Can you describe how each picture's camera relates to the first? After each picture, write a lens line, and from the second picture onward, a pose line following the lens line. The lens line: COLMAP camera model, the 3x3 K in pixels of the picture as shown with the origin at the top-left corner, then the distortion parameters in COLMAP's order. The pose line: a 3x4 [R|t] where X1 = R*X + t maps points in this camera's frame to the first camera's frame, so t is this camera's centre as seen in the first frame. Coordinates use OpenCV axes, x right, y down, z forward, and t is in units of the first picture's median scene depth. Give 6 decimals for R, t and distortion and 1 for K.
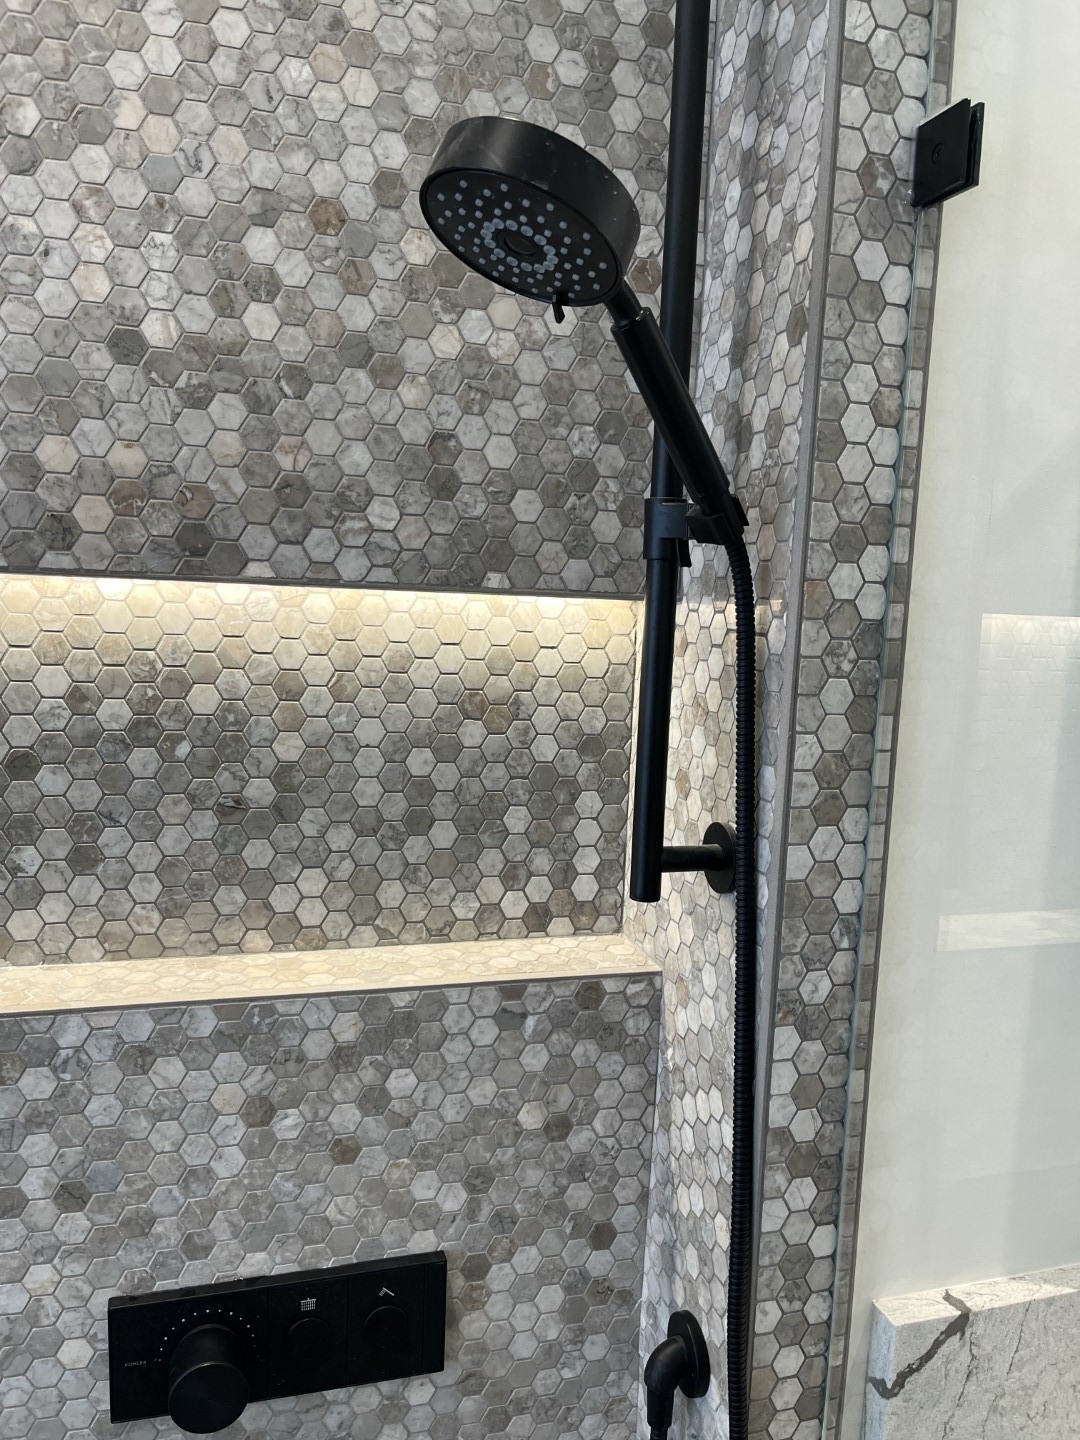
lens RADIAL K [[1093.3, 0, 533.9], [0, 1093.3, 726.9], [0, 0, 1]] dist [0.050108, -0.075800]
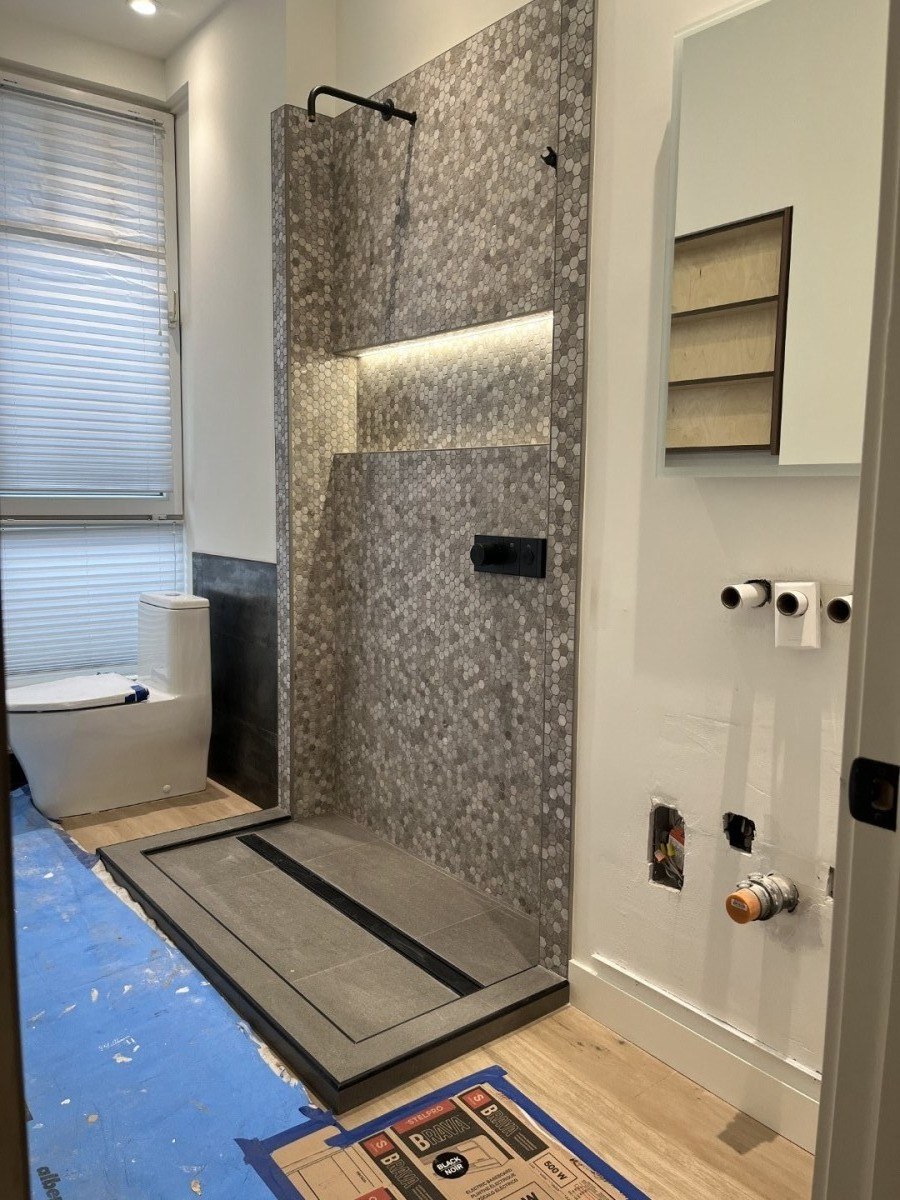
lens RADIAL K [[911.1, 0, 451.4], [0, 911.1, 597.3], [0, 0, 1]] dist [0.050108, -0.075800]
pose [[0.373242, 0.066505, -0.925347, 2.234649], [-0.107474, 0.993811, 0.028076, 0.632296], [0.921488, 0.088971, 0.378079, -0.150926]]
